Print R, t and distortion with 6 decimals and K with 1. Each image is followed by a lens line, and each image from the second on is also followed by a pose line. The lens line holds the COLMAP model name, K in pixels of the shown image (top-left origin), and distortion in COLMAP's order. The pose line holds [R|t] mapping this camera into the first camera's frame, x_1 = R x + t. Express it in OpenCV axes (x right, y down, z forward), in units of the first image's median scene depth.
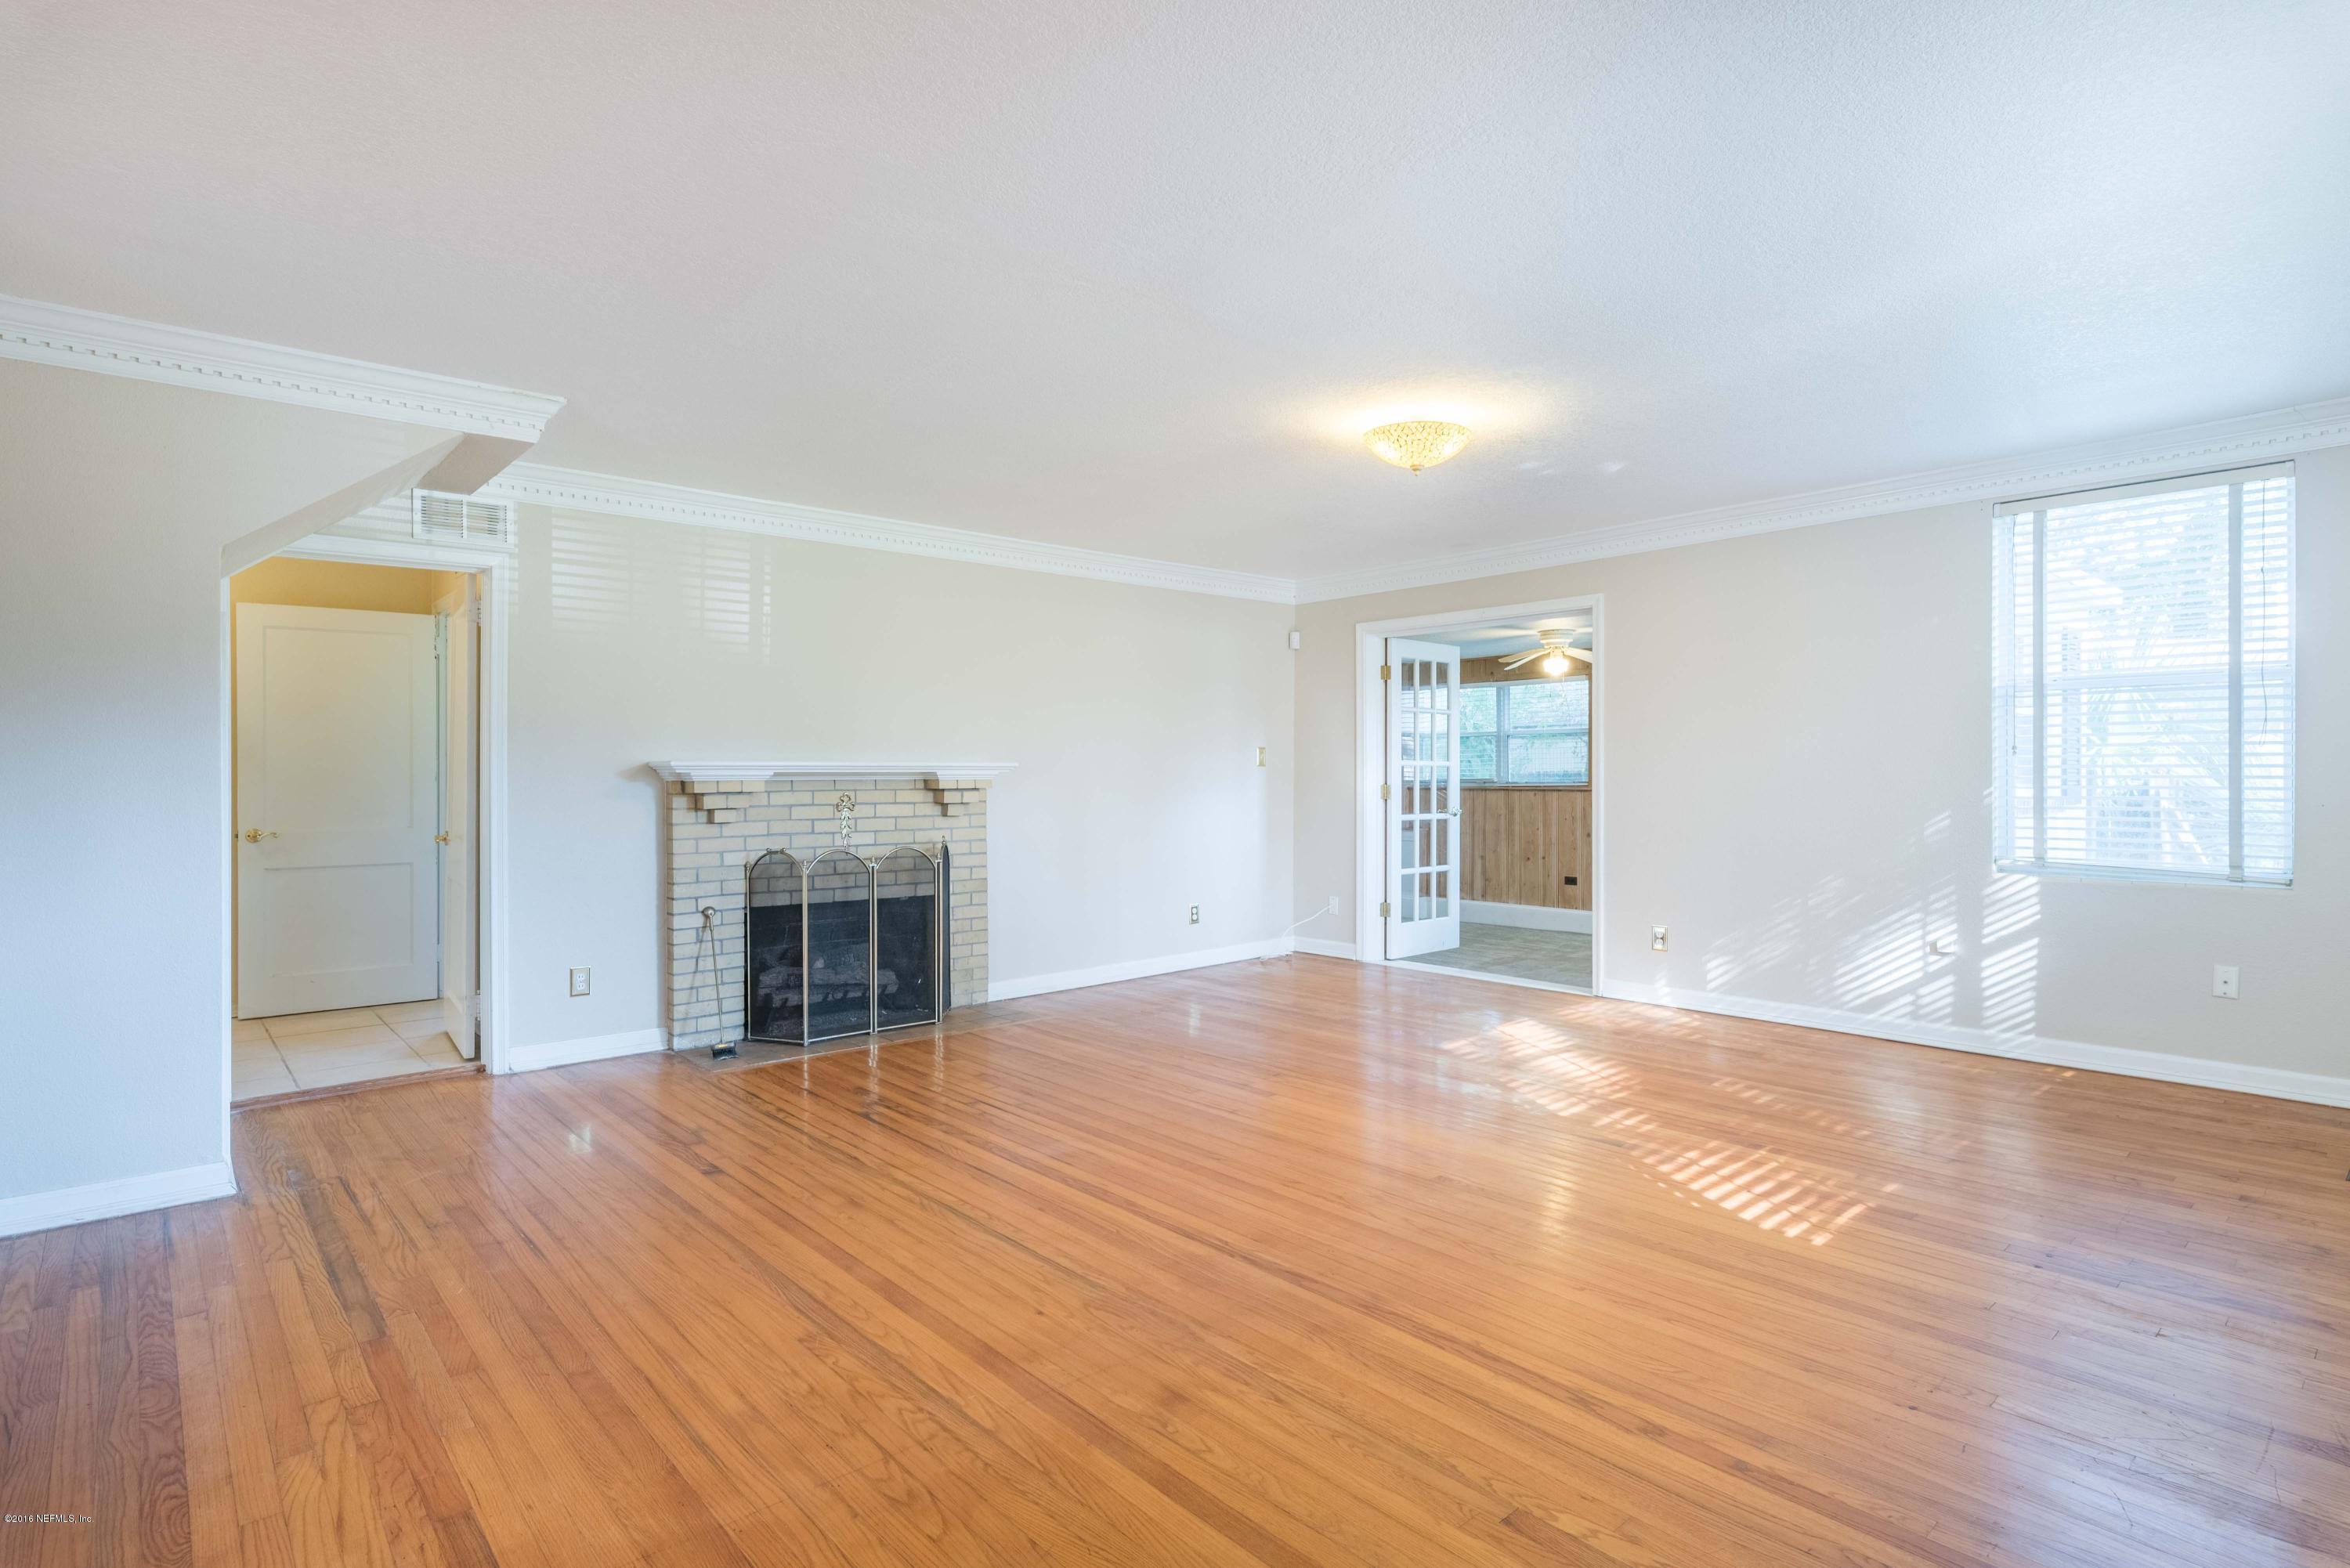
lens RADIAL K [[1185.3, 0, 1175.6], [0, 1185.3, 781.1], [0, 0, 1]] dist [-0.005106, 0.000025]
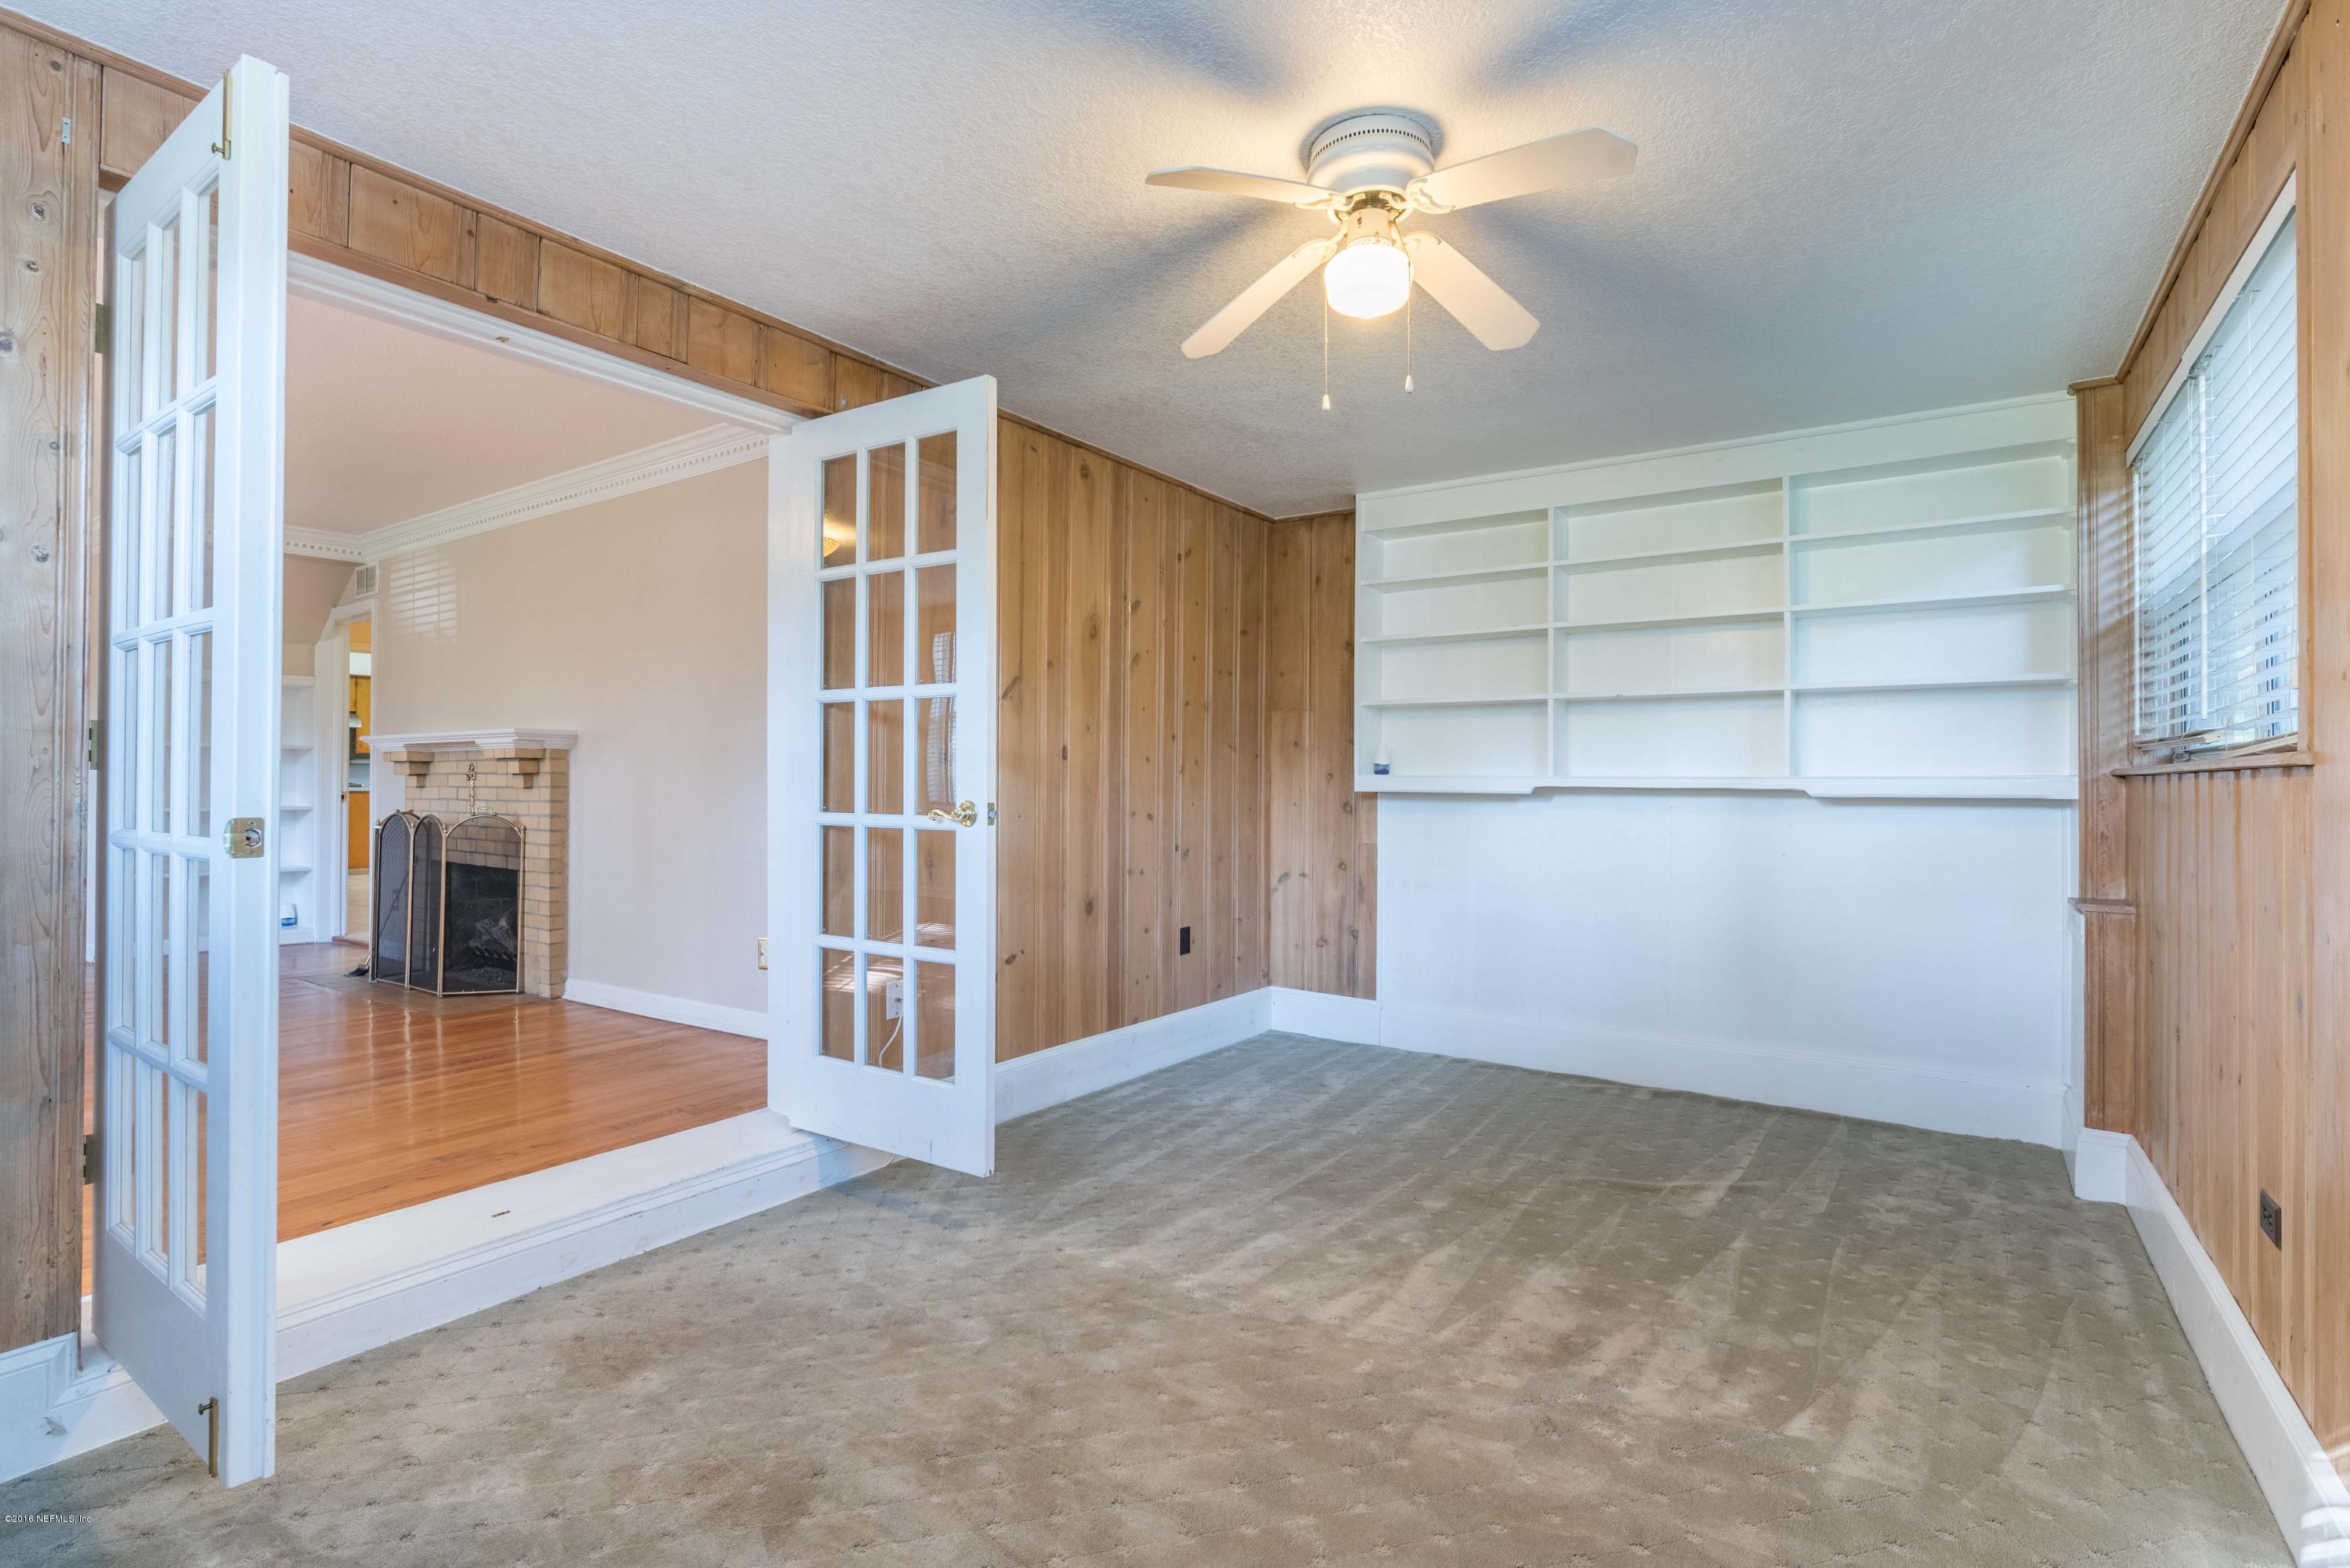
lens RADIAL K [[1105.4, 0, 1171.0], [0, 1105.4, 779.0], [0, 0, 1]] dist [0.000113, -0.000002]
pose [[0.238589, -0.000151, -0.971121, 0.874045], [-0.010007, 0.999947, -0.002614, 0.022101], [0.971069, 0.010342, 0.238574, 1.440126]]
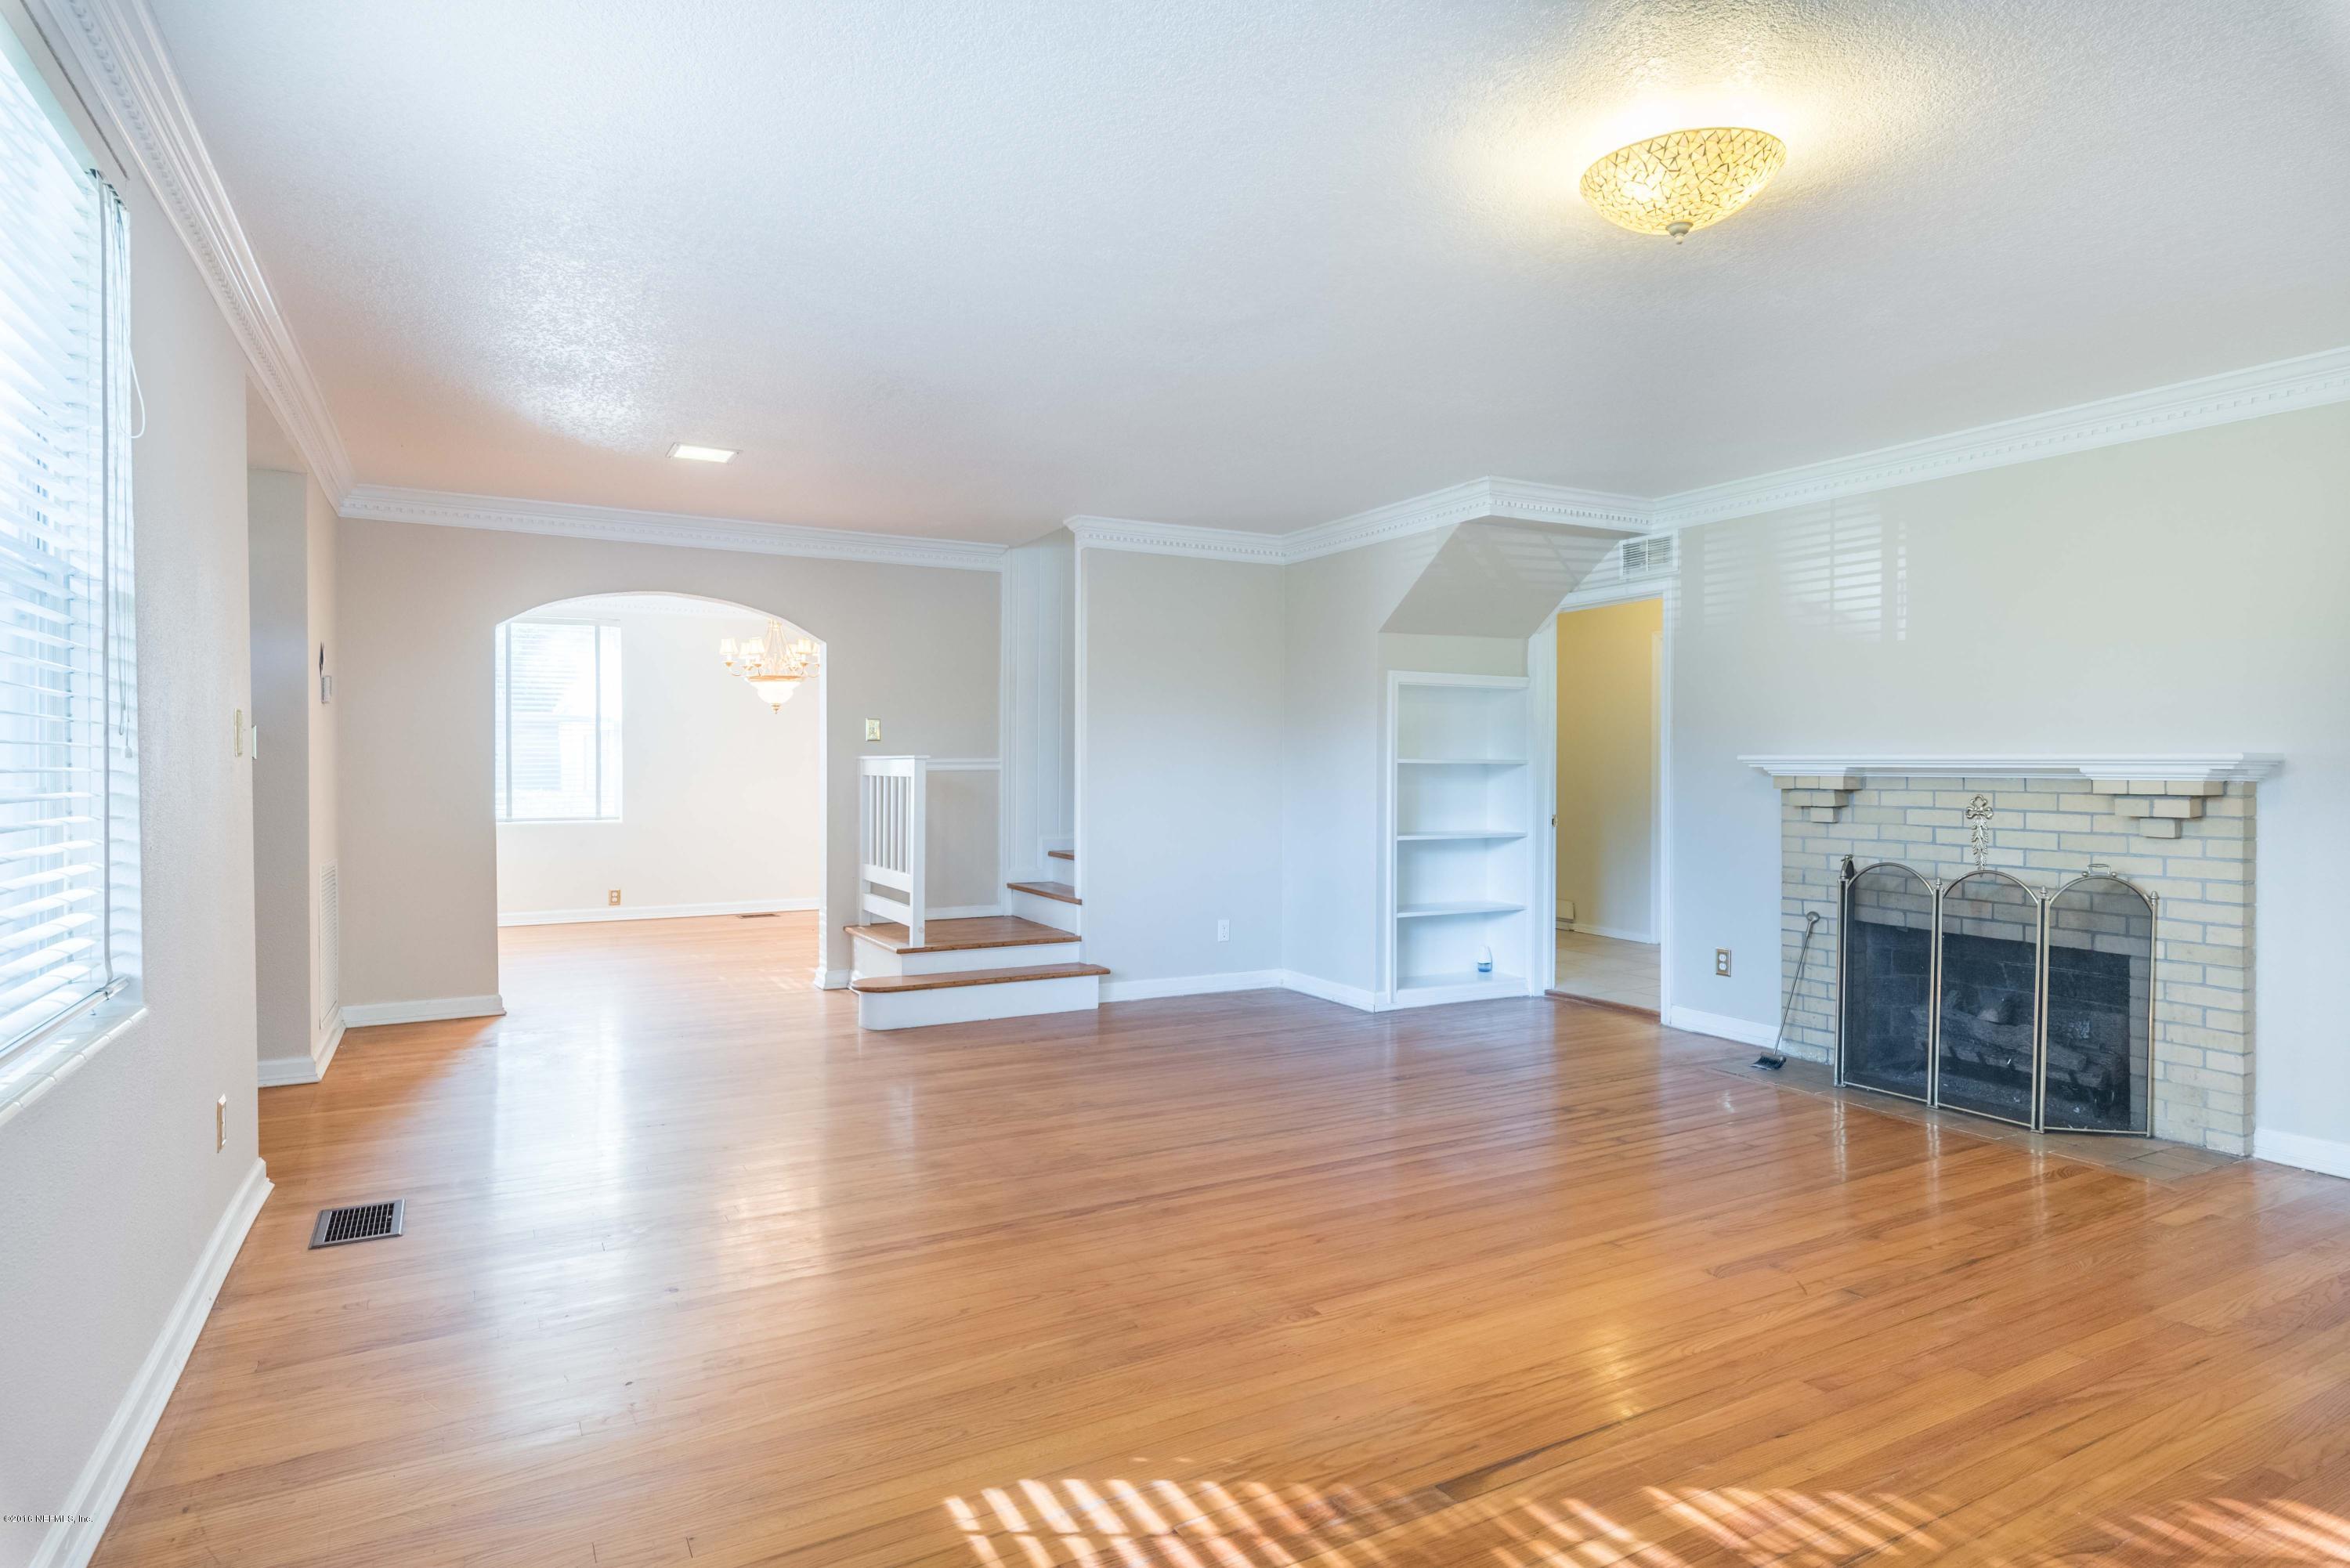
lens RADIAL K [[1269.0, 0, 1177.7], [0, 1269.0, 776.5], [0, 0, 1]] dist [-0.005596, -0.000718]
pose [[-0.219005, 0.011668, -0.975654, 0.658241], [-0.010046, 0.999849, 0.014212, -0.008661], [0.975672, 0.012914, -0.218854, 0.704244]]
